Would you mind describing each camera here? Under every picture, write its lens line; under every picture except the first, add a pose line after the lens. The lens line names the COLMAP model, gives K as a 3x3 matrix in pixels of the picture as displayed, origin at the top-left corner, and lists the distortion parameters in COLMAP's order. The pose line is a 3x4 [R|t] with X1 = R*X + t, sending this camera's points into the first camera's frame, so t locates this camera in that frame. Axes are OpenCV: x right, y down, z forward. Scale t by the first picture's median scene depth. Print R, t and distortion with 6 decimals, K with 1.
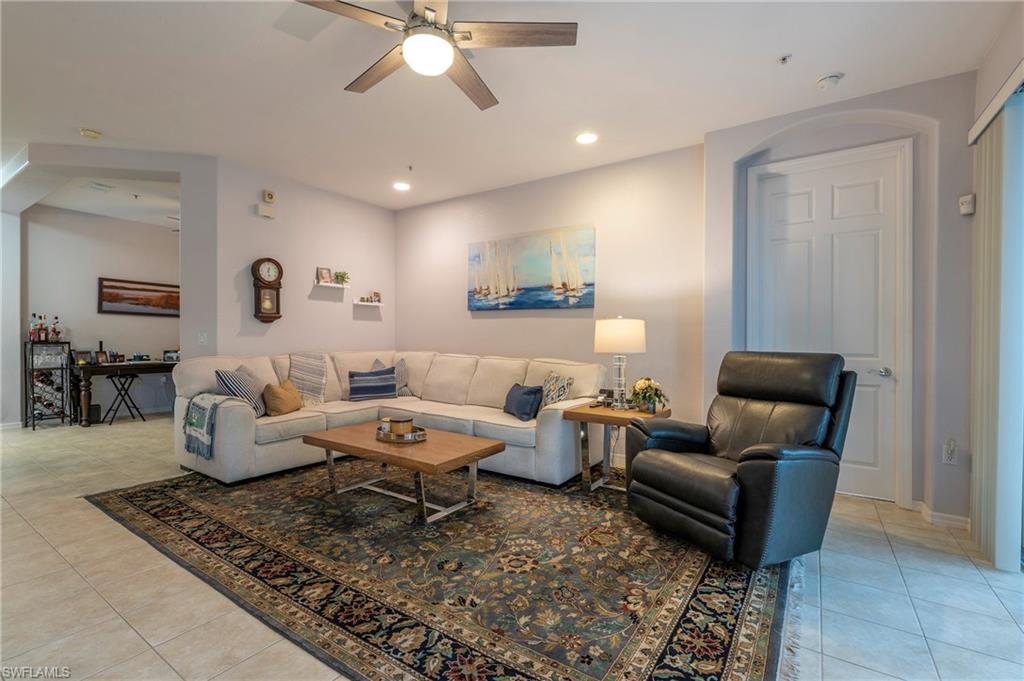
lens RADIAL K [[455.8, 0, 513.7], [0, 455.8, 342.6], [0, 0, 1]] dist [-0.000100, 0.000141]
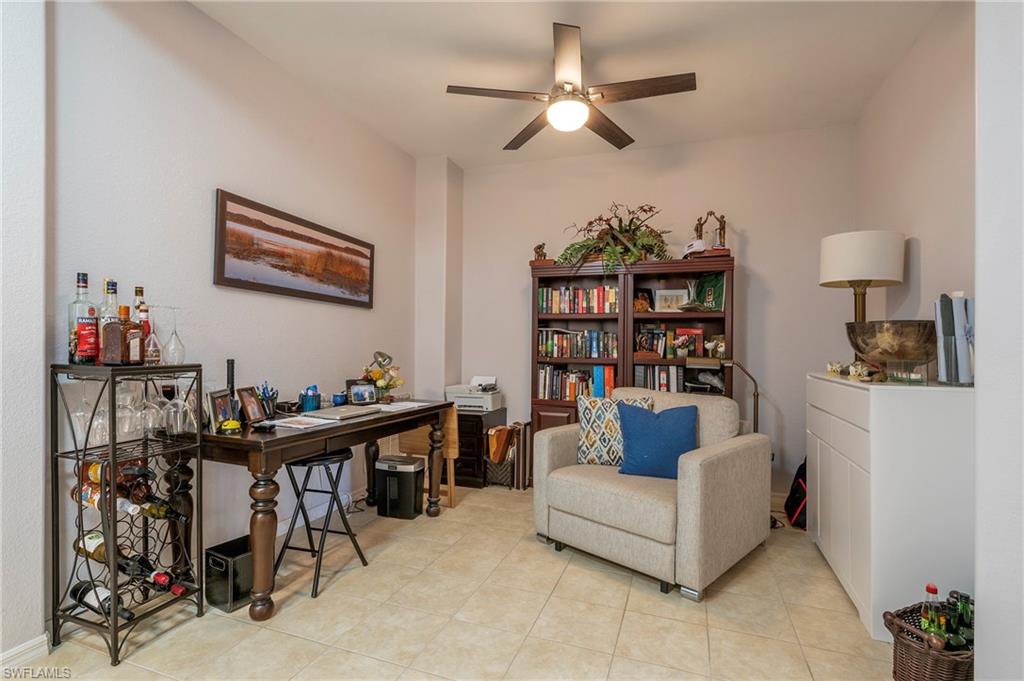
lens RADIAL K [[488.7, 0, 516.0], [0, 488.7, 348.3], [0, 0, 1]] dist [-0.008279, -0.001825]
pose [[0.971486, 0.004145, 0.237061, -1.098094], [-0.003466, 0.999989, -0.003281, -0.017262], [-0.237071, 0.002366, 0.971489, 0.792510]]
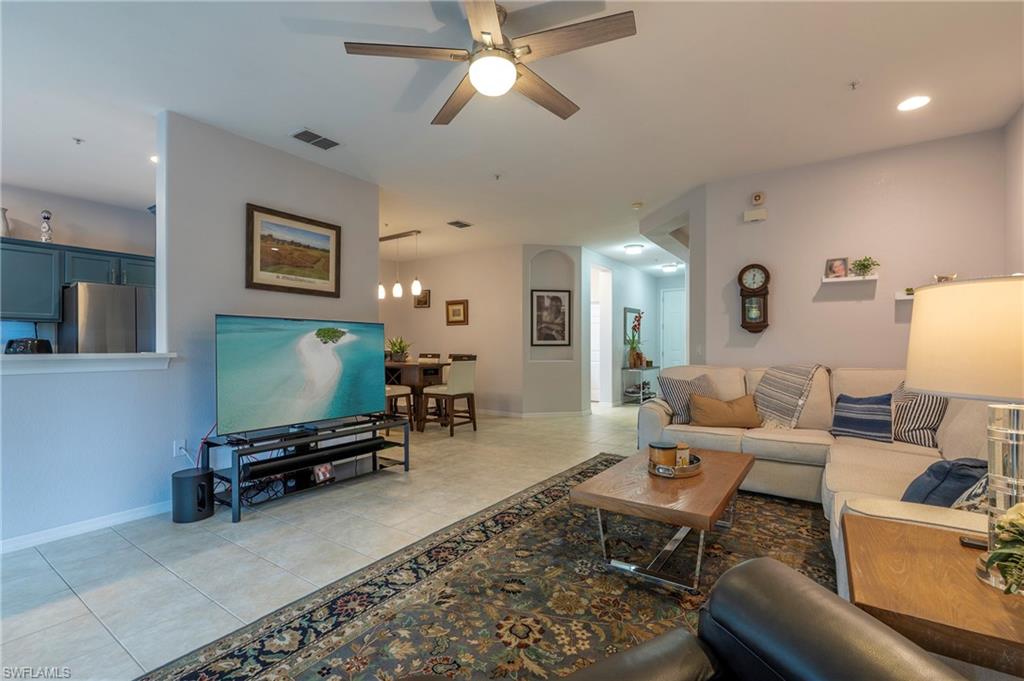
lens RADIAL K [[455.8, 0, 510.7], [0, 455.8, 349.9], [0, 0, 1]] dist [-0.000100, 0.000141]
pose [[-0.019541, 0.000643, -0.999809, 0.439421], [-0.011639, 0.999932, 0.000870, -0.002976], [0.999741, 0.011654, -0.019532, 0.544919]]
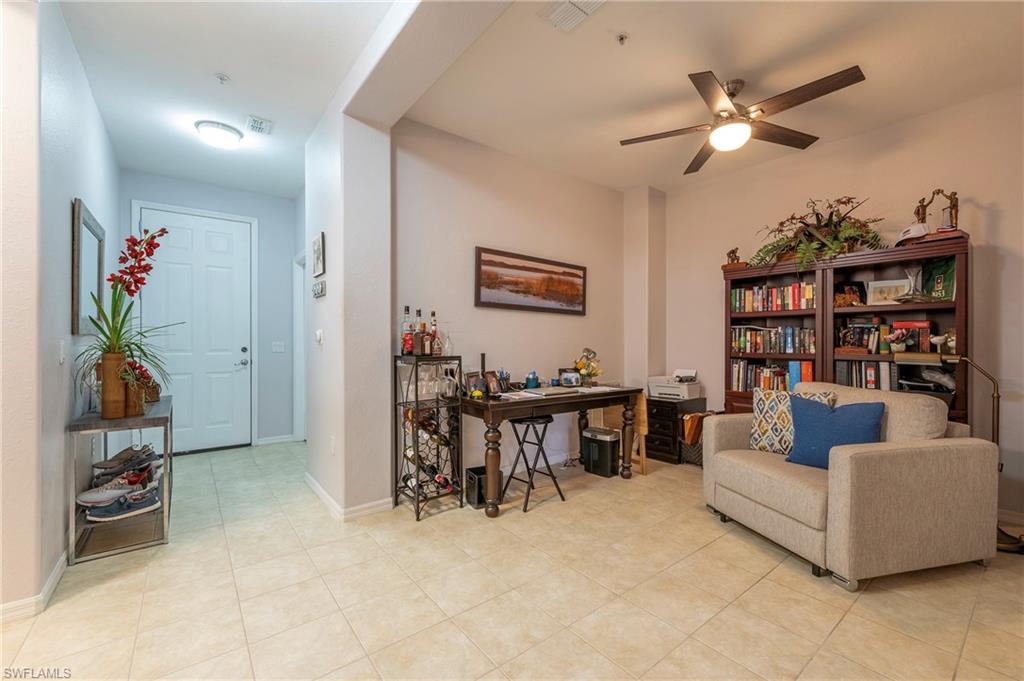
lens RADIAL K [[423.3, 0, 515.0], [0, 423.3, 349.3], [0, 0, 1]] dist [-0.002085, -0.001377]
pose [[0.949307, -0.002192, -0.314343, -0.987437], [0.003314, 0.999990, 0.003036, -0.014971], [0.314334, -0.003924, 0.949304, 0.704540]]
